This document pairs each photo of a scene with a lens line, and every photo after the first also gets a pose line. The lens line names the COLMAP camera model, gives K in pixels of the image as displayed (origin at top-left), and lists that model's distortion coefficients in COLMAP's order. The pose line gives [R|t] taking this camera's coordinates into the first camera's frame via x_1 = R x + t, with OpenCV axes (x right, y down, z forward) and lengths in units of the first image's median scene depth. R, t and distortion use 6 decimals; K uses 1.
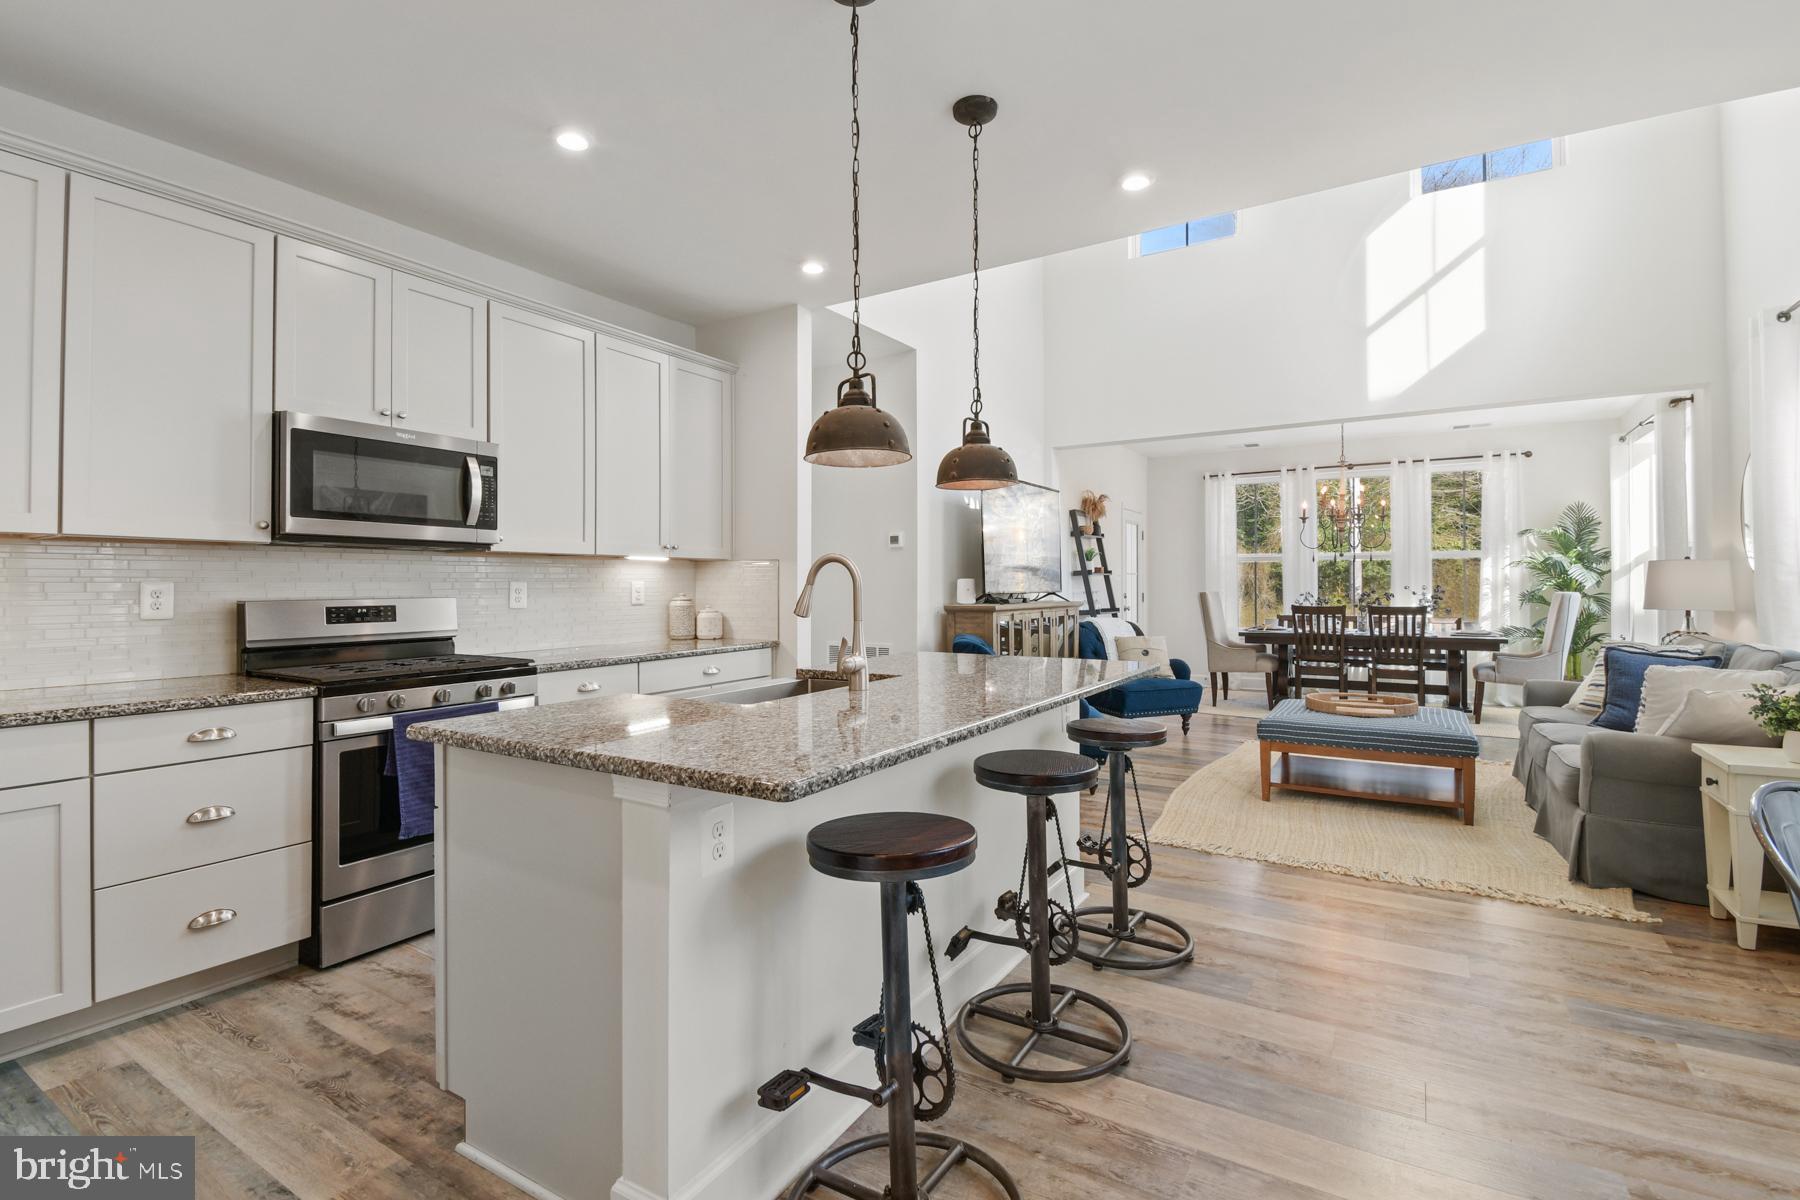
lens RADIAL K [[821.7, 0, 893.6], [0, 821.7, 577.0], [0, 0, 1]] dist [0.030231, -0.025084]
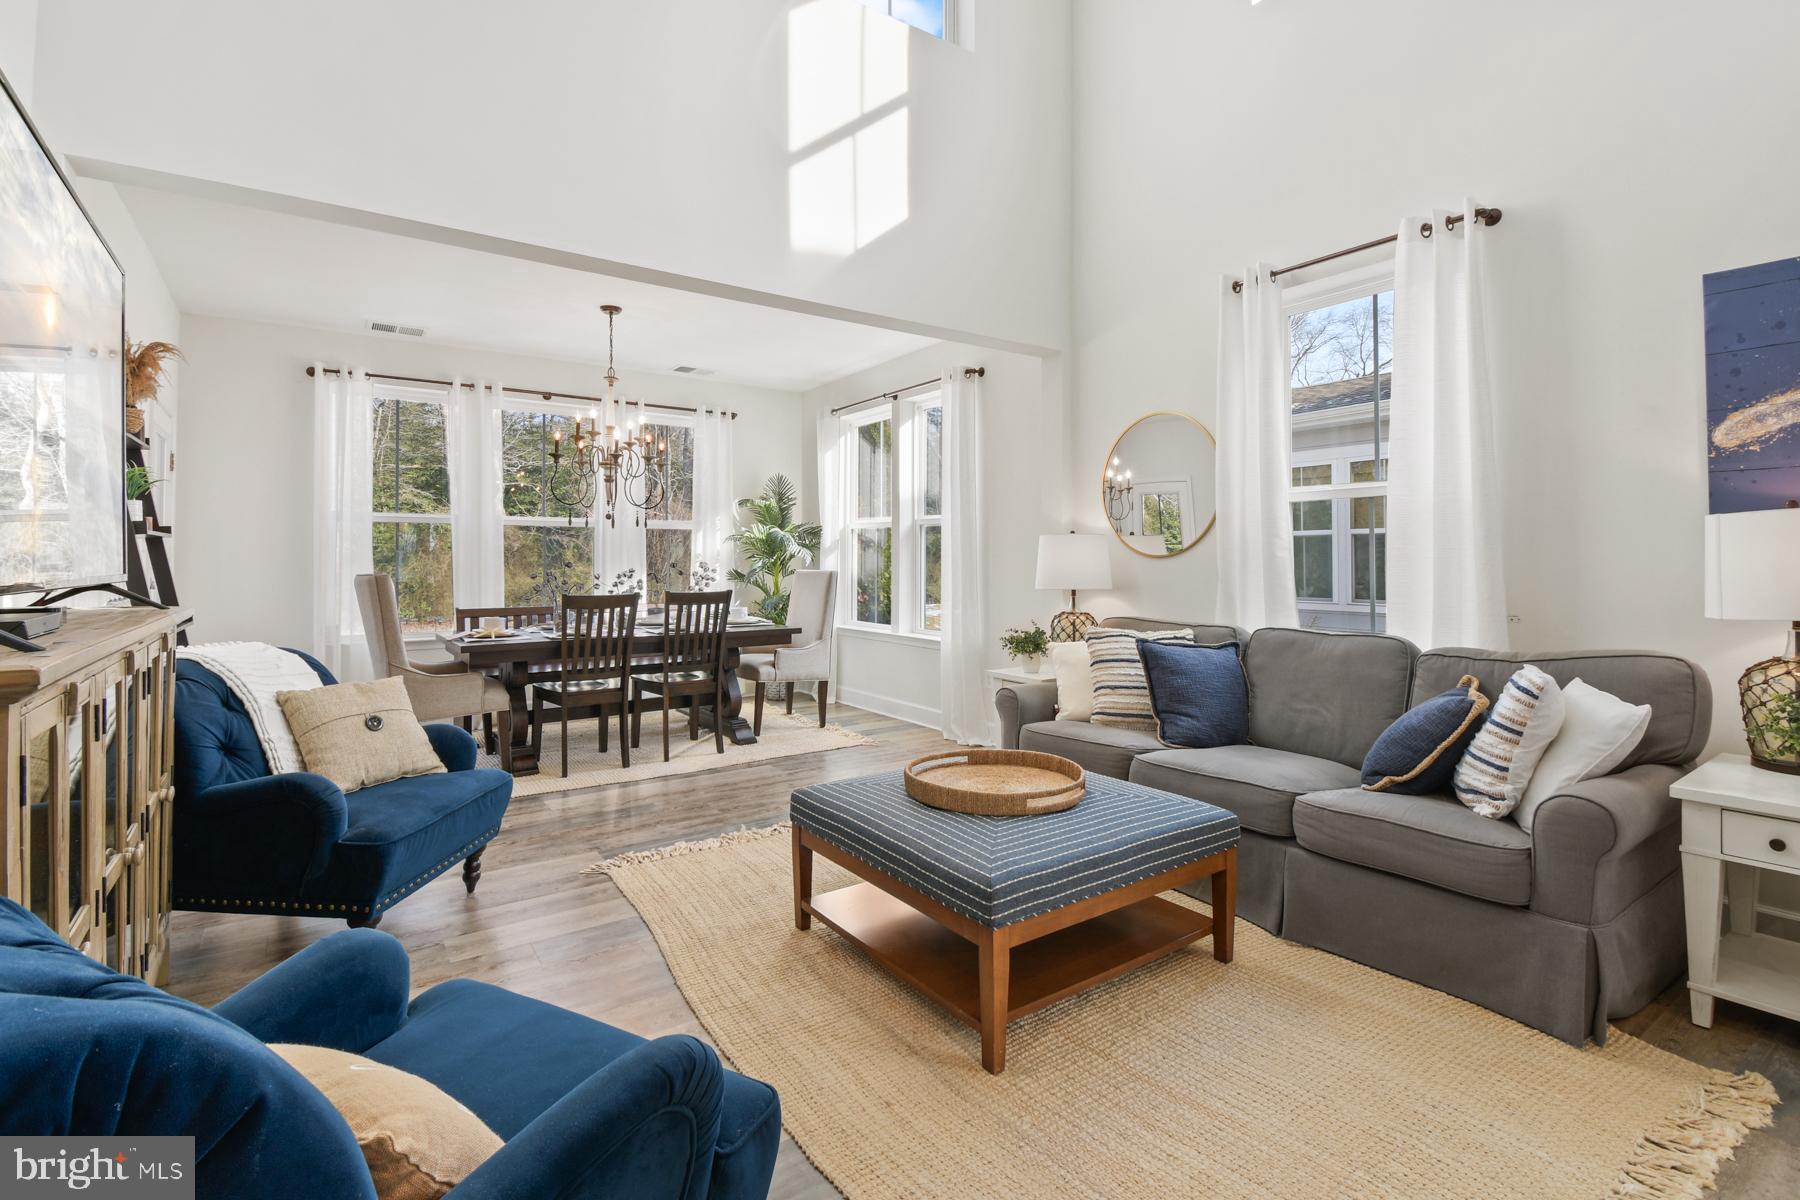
lens RADIAL K [[823.4, 0, 884.2], [0, 823.4, 548.5], [0, 0, 1]] dist [0.028494, -0.026283]
pose [[0.402139, 0.017280, 0.915415, 0.029138], [-0.009265, 0.999847, -0.014804, 0.009069], [-0.915532, -0.002528, 0.402238, 0.702257]]
